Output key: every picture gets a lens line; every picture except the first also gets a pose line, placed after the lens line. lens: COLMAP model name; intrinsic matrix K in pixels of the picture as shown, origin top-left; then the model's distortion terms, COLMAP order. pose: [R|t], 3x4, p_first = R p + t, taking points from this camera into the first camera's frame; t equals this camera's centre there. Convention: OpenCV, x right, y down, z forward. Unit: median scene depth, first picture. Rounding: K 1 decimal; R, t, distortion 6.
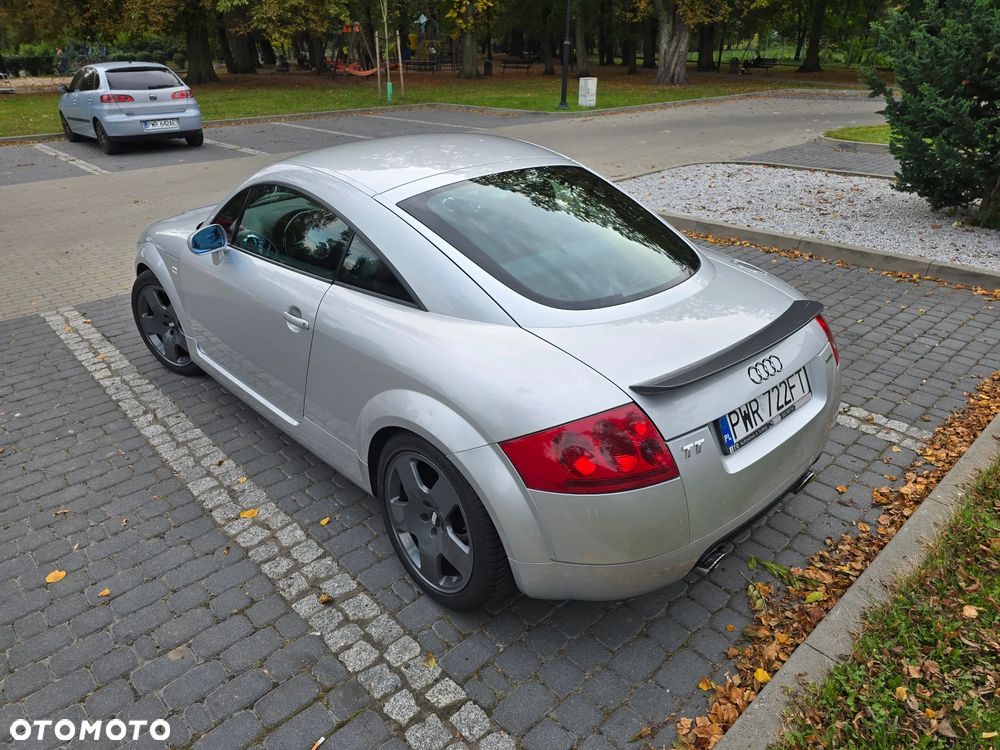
lens RADIAL K [[672.3, 0, 495.9], [0, 672.3, 363.6], [0, 0, 1]] dist [0.059792, -0.053486]
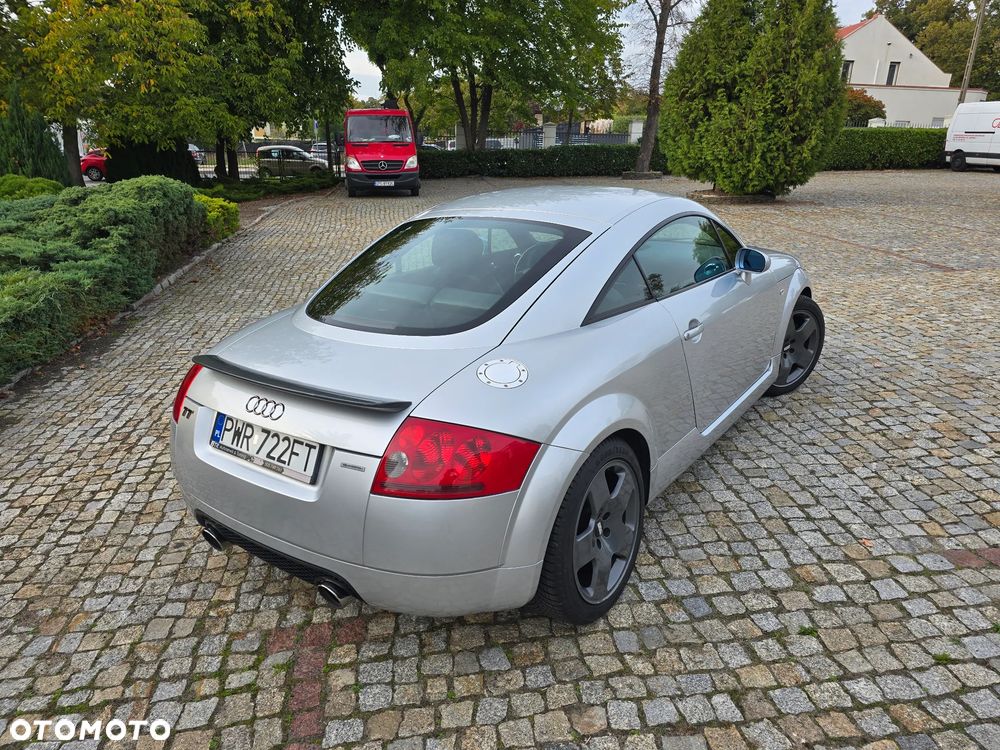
lens RADIAL K [[667.6, 0, 500.0], [0, 667.6, 375.0], [0, 0, 1]] dist [0.060083, -0.054417]
pose [[0.205152, 0.326357, -0.922715, 1.342482], [-0.384986, 0.893677, 0.230491, -0.391850], [0.899832, 0.307947, 0.308983, 0.961150]]
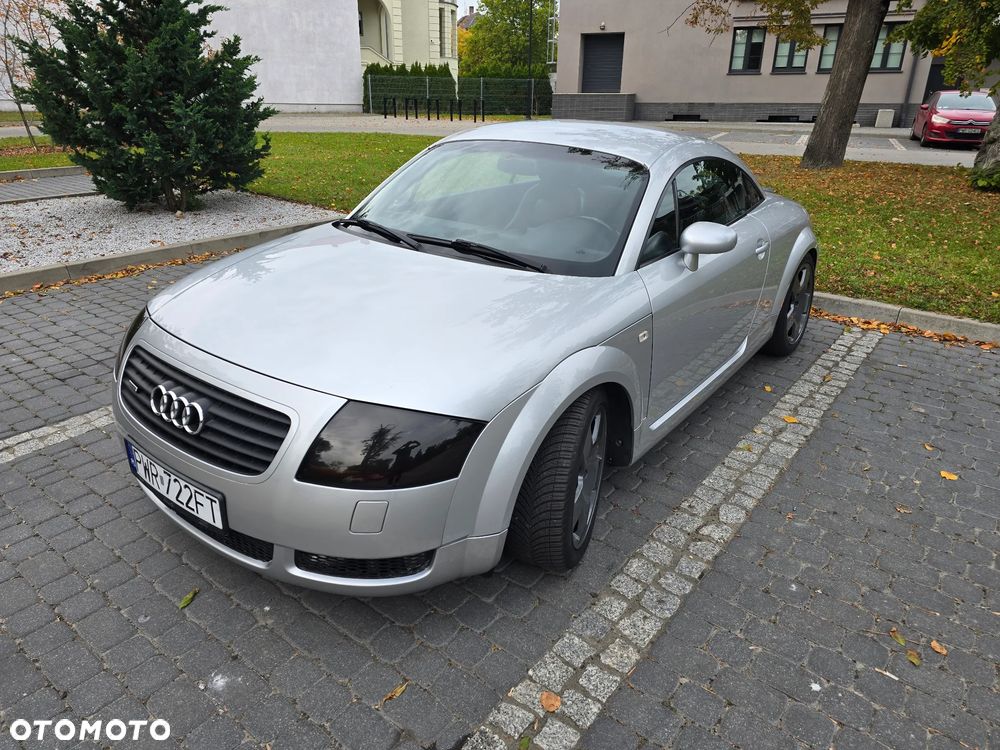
lens RADIAL K [[680.9, 0, 494.9], [0, 680.9, 362.9], [0, 0, 1]] dist [0.061175, -0.056681]
pose [[-0.169151, -0.370189, 0.913427, -1.721420], [0.415864, 0.813433, 0.406674, -0.724896], [-0.893558, 0.448650, 0.016355, 1.799240]]
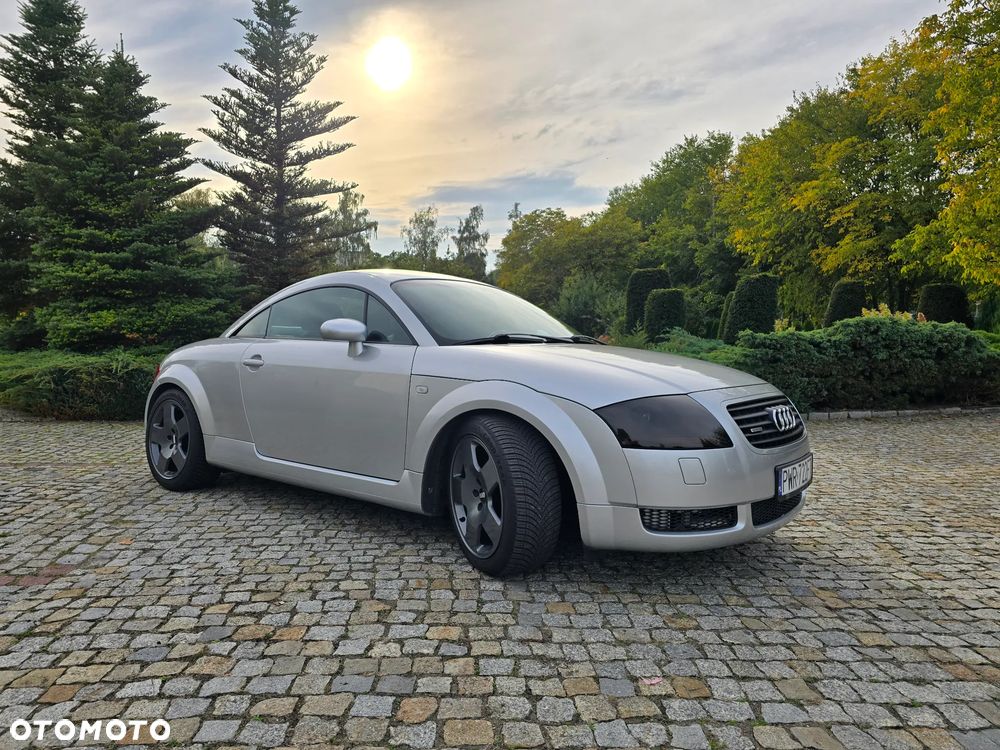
lens RADIAL K [[680.9, 0, 494.9], [0, 680.9, 362.9], [0, 0, 1]] dist [0.061175, -0.056681]
pose [[-0.984535, 0.004571, -0.175129, -0.058107], [-0.075382, 0.891332, 0.447040, -1.118628], [0.158142, 0.453328, -0.877203, 3.238659]]
